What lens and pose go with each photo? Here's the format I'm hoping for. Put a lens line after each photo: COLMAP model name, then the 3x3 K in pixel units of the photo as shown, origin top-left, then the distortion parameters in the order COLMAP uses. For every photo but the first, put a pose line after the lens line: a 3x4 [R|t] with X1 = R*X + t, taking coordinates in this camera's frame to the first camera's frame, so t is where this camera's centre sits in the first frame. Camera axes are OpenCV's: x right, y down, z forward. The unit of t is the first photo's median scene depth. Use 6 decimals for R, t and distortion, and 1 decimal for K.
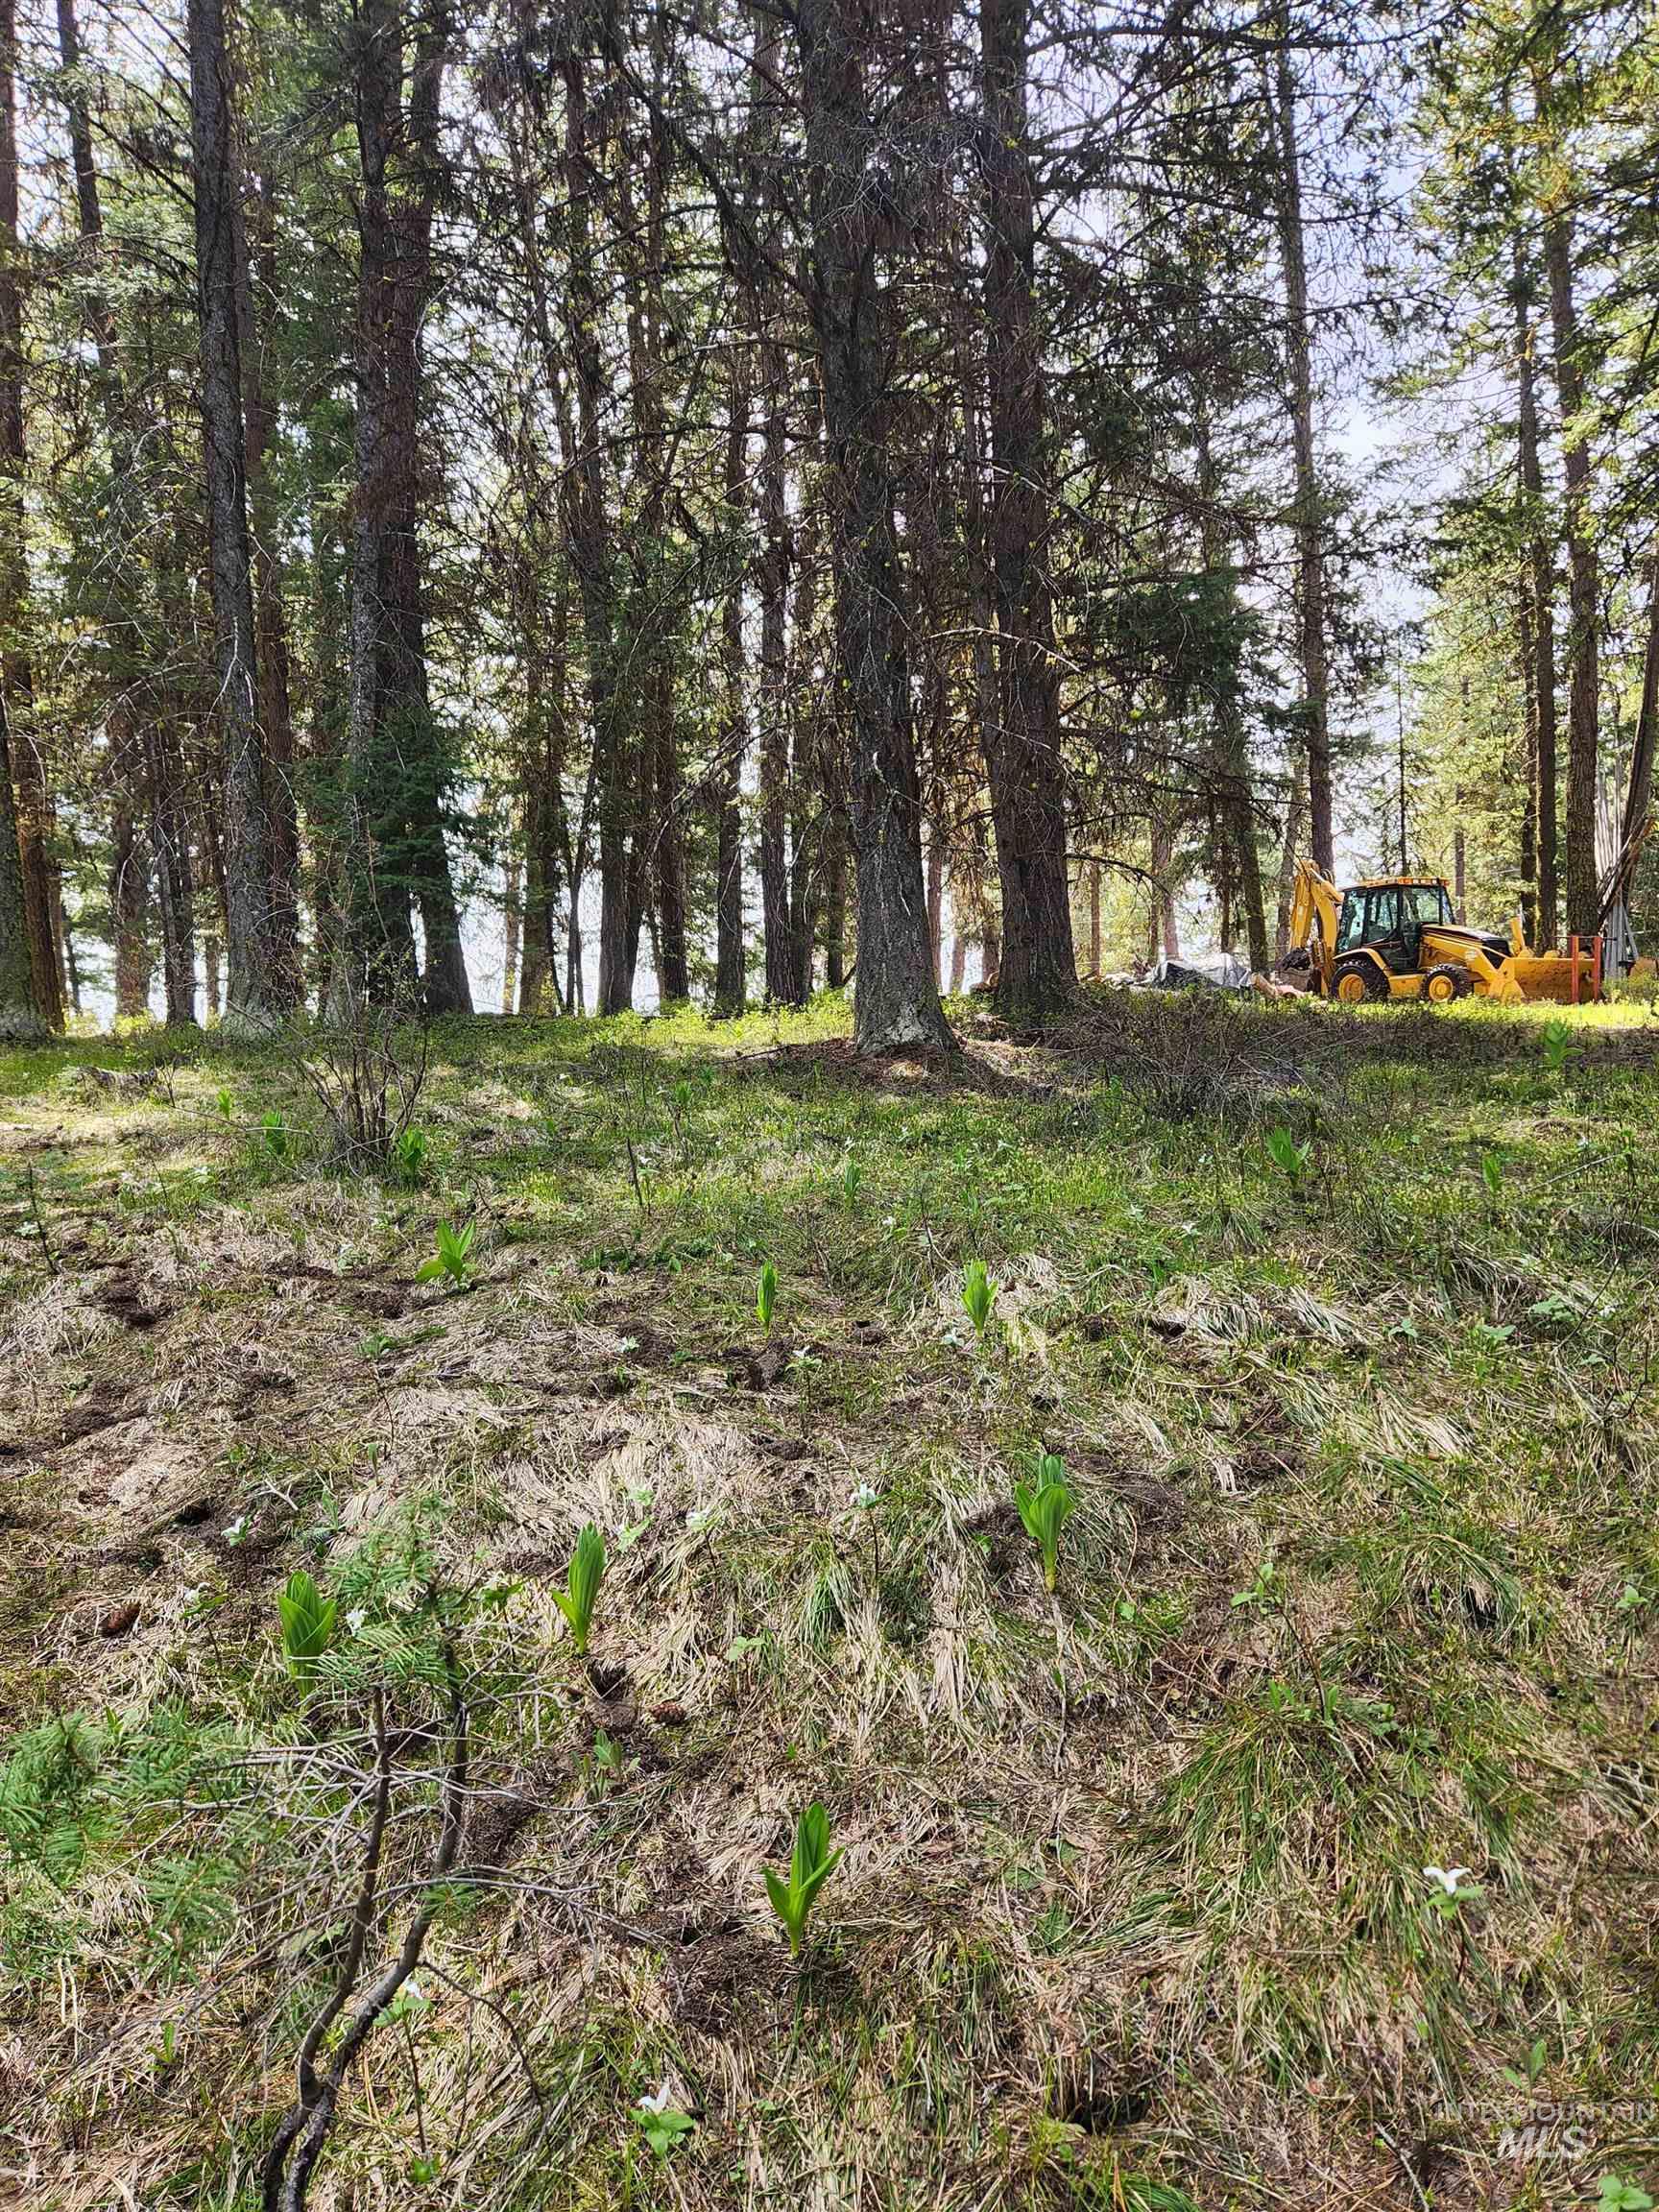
lens RADIAL K [[1454.0, 0, 843.6], [0, 1454.0, 1102.4], [0, 0, 1]] dist [0.070778, -0.060058]
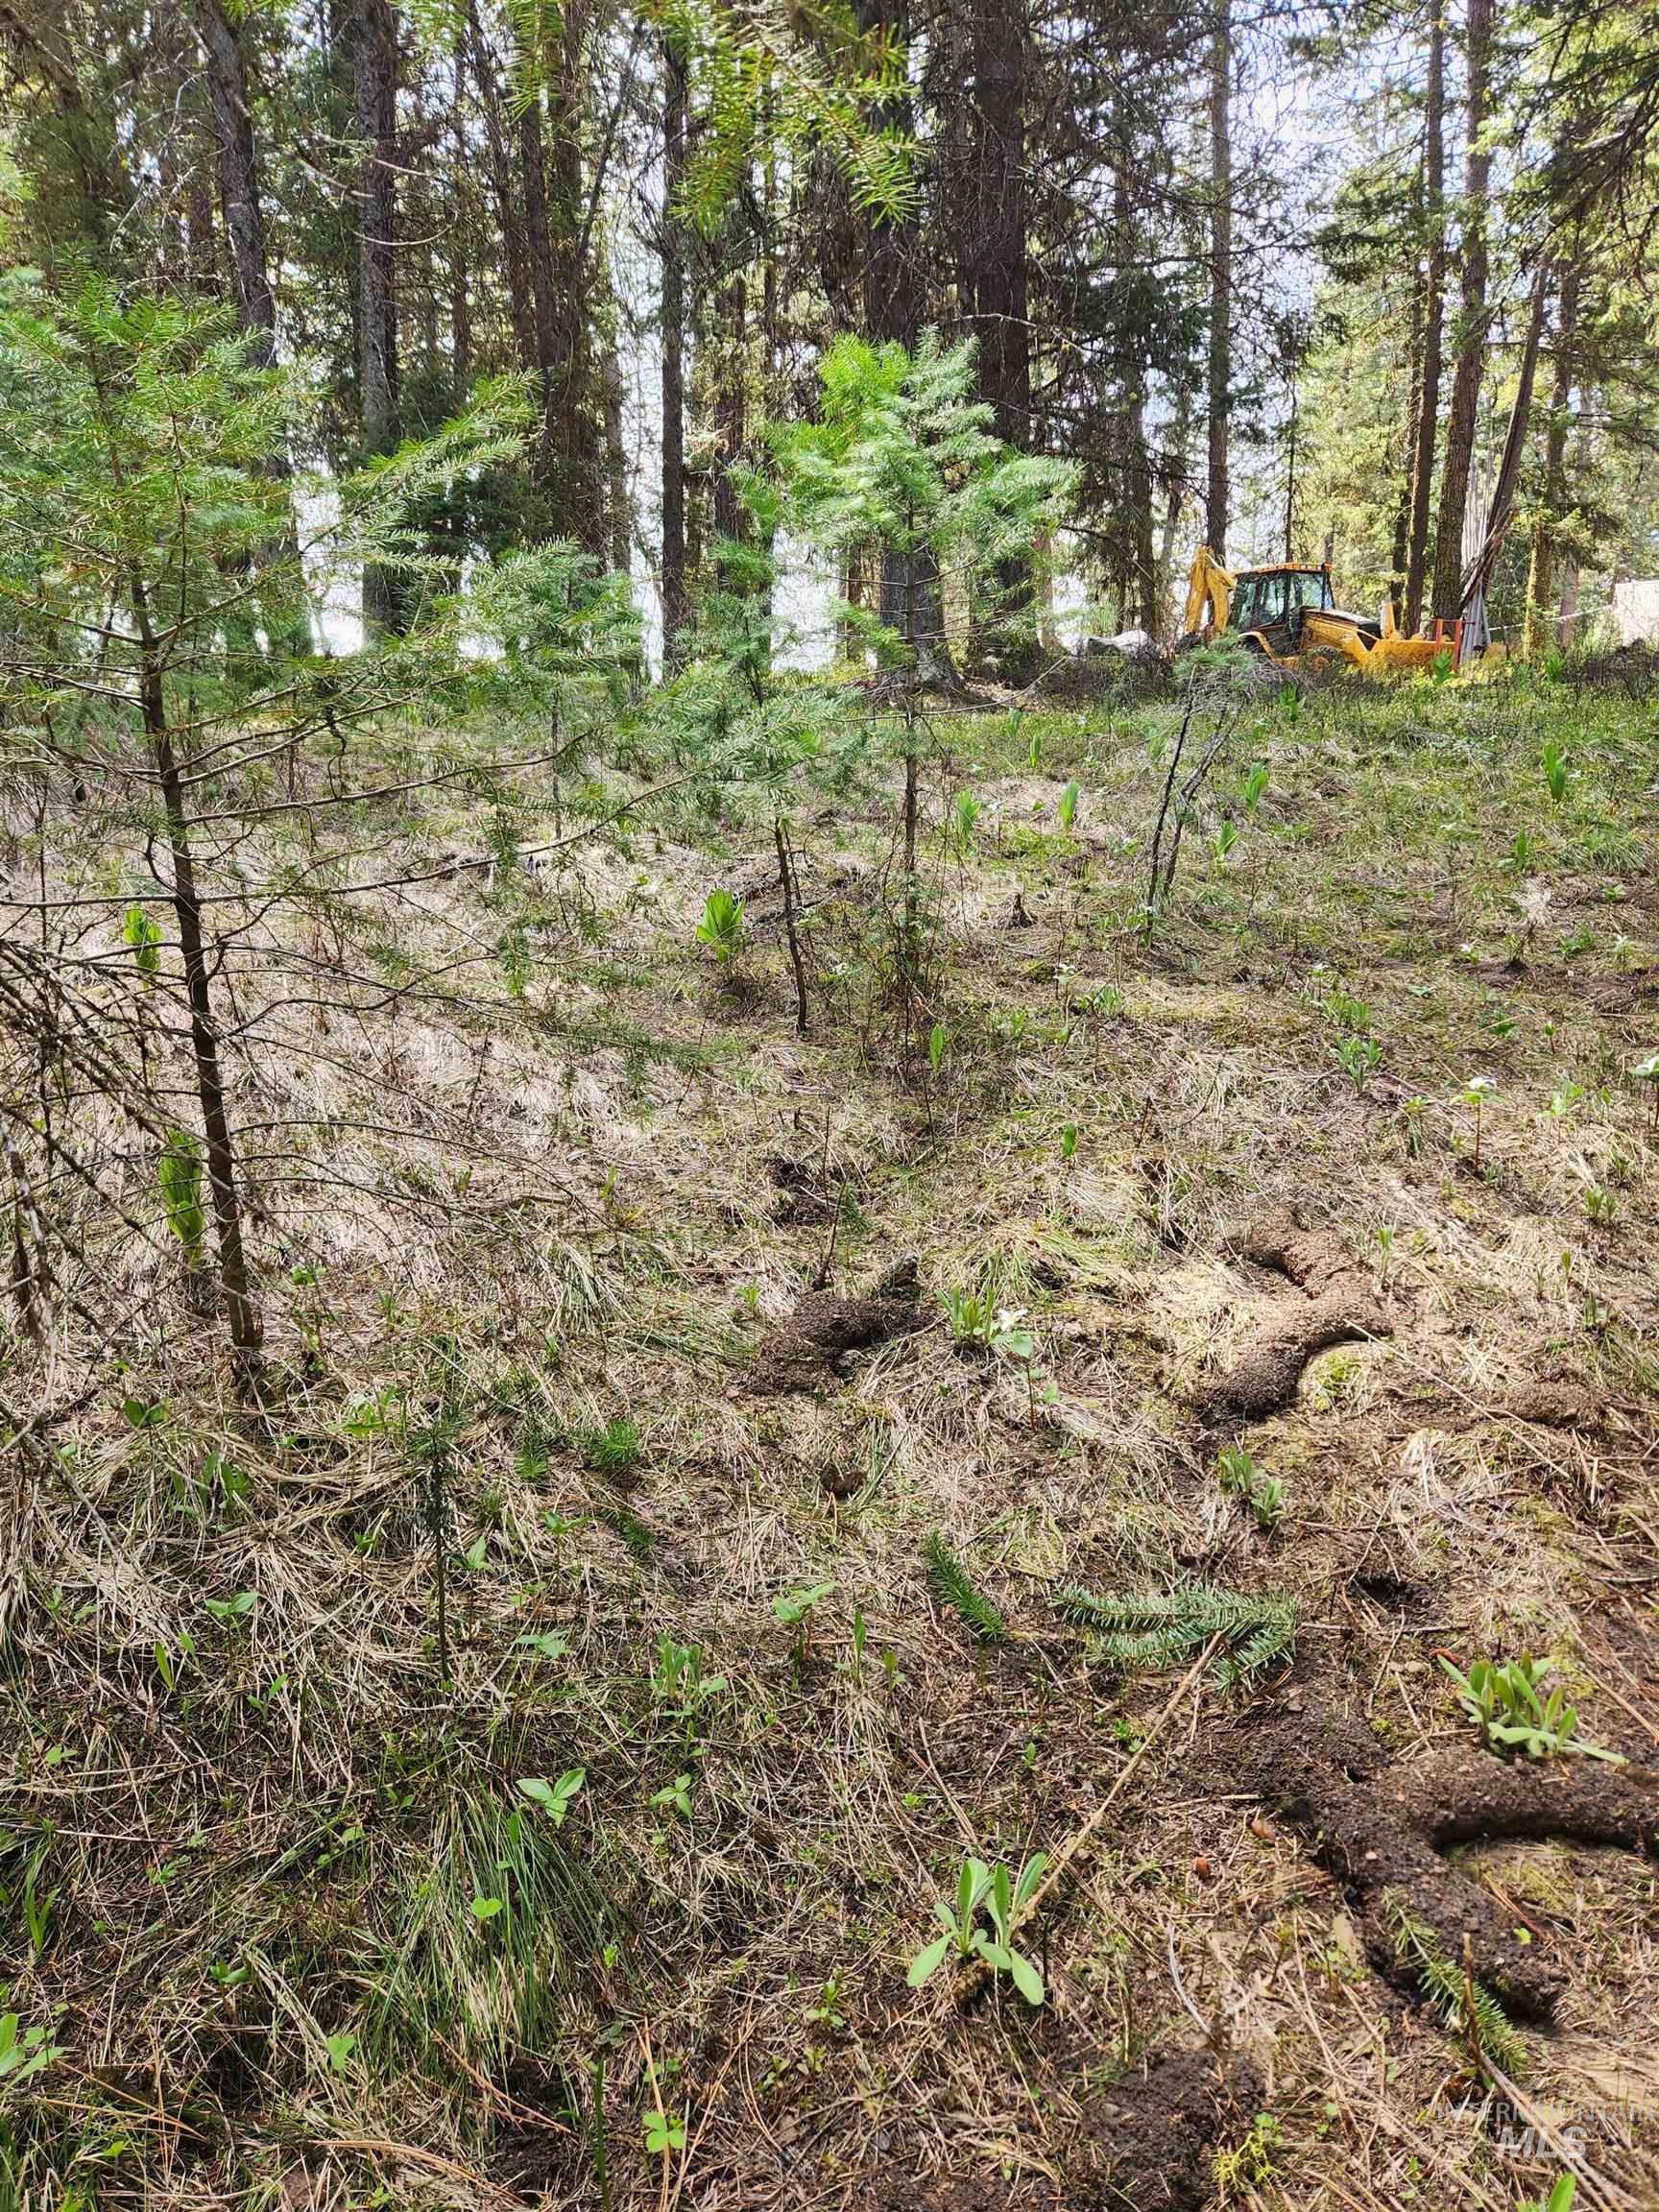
lens RADIAL K [[1454.0, 0, 810.1], [0, 1454.0, 1099.0], [0, 0, 1]] dist [0.070778, -0.060058]
pose [[0.996922, -0.010650, 0.077668, -0.049744], [-0.004436, 0.981478, 0.191523, 0.022497], [-0.078269, -0.191278, 0.978410, -0.089471]]
